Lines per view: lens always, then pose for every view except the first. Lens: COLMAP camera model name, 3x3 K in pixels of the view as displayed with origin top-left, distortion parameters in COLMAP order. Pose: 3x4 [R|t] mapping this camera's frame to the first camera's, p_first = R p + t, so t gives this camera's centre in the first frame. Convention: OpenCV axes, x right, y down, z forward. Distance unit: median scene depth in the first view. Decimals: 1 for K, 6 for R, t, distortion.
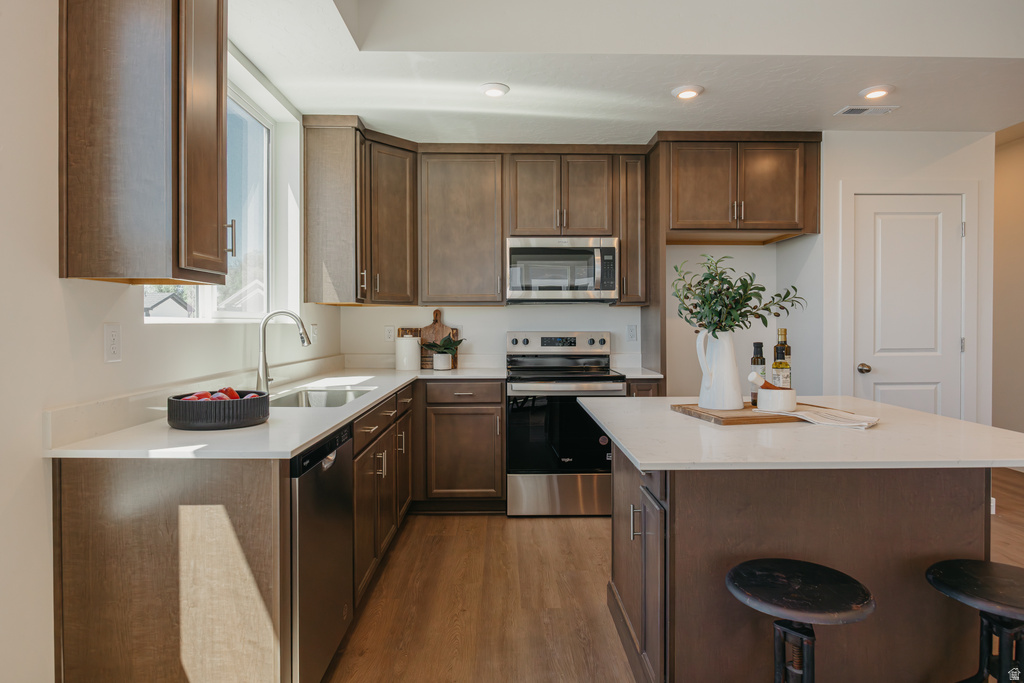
lens RADIAL K [[599.0, 0, 527.0], [0, 599.0, 329.6], [0, 0, 1]] dist [-0.015531, 0.000531]
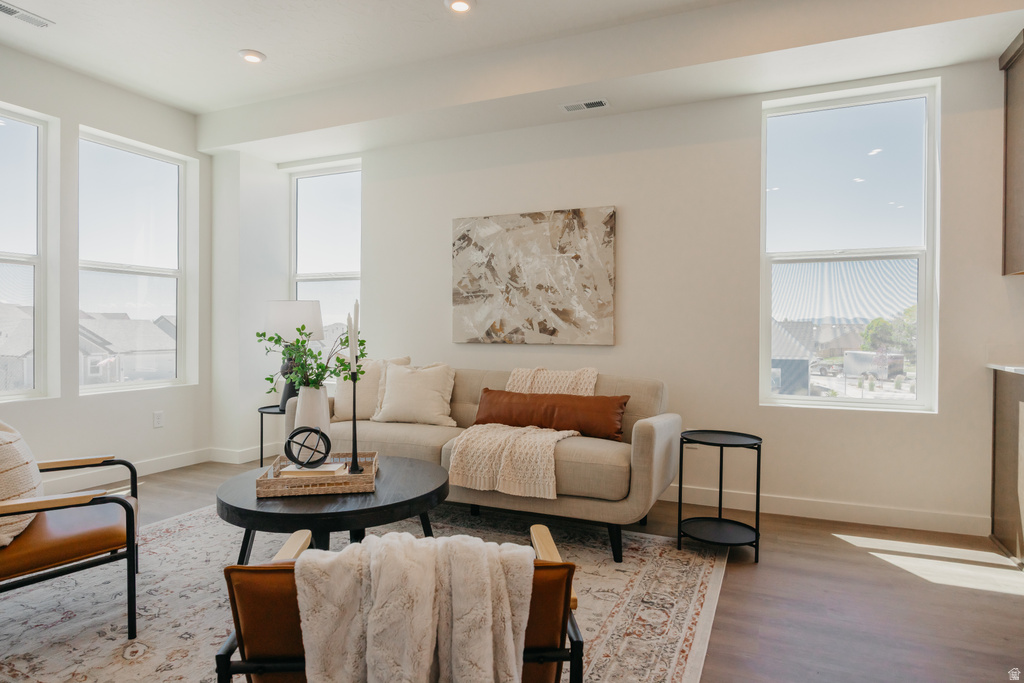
lens RADIAL K [[599.0, 0, 529.3], [0, 599.0, 335.1], [0, 0, 1]] dist [-0.015531, 0.000531]
pose [[-0.428949, 0.009900, -0.903275, 0.654266], [-0.010219, 0.999823, 0.015811, 0.036614], [0.903271, 0.016013, -0.428771, 0.184854]]
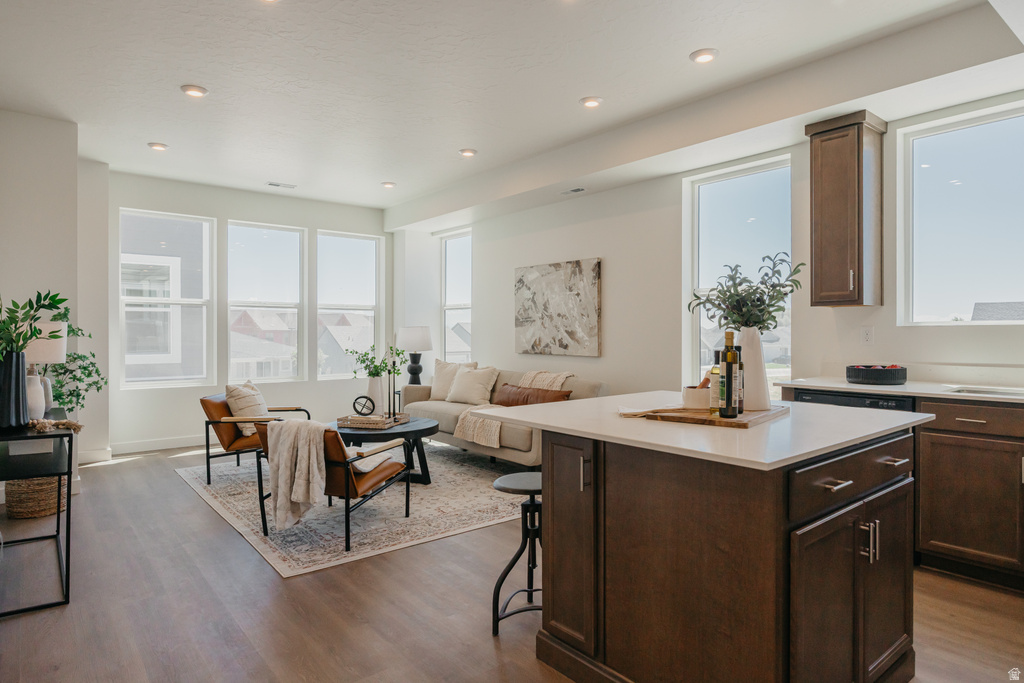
lens RADIAL K [[599.0, 0, 521.9], [0, 599.0, 337.3], [0, 0, 1]] dist [-0.015531, 0.000531]
pose [[-0.796373, 0.006430, -0.604771, 0.682260], [-0.005505, 0.999825, 0.017879, -0.001282], [0.604781, 0.017568, -0.796198, 0.881934]]
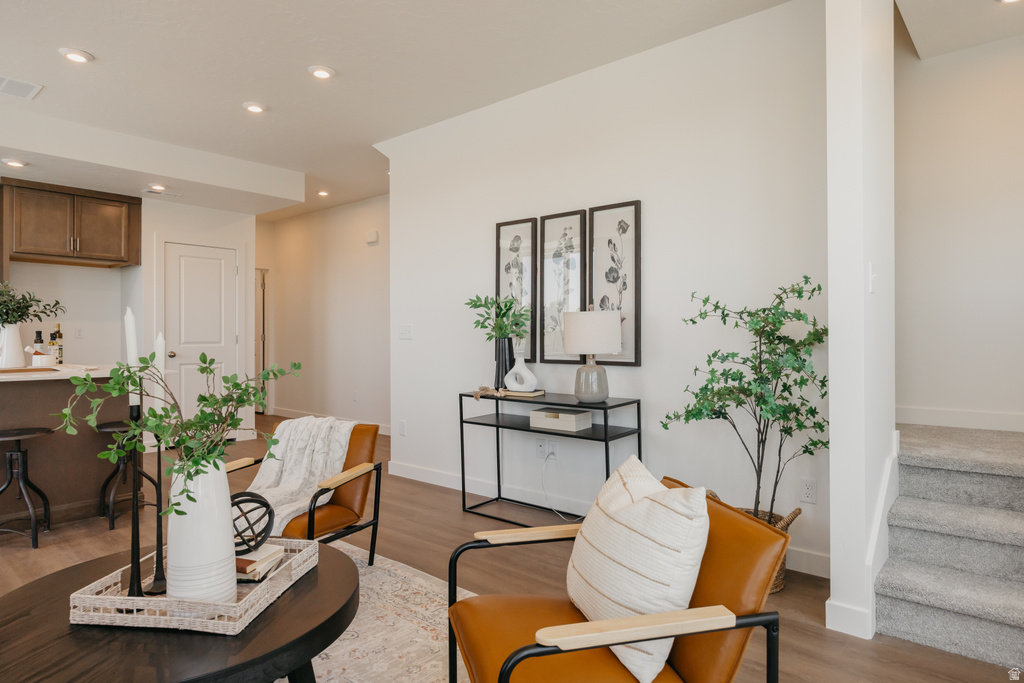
lens RADIAL K [[596.1, 0, 517.5], [0, 596.1, 340.1], [0, 0, 1]] dist [-0.007893, -0.003276]
pose [[0.676696, -0.003028, 0.736256, 0.031260], [0.004476, 0.999990, -0.000001, 0.031639], [-0.736249, 0.003296, 0.676703, -0.707534]]
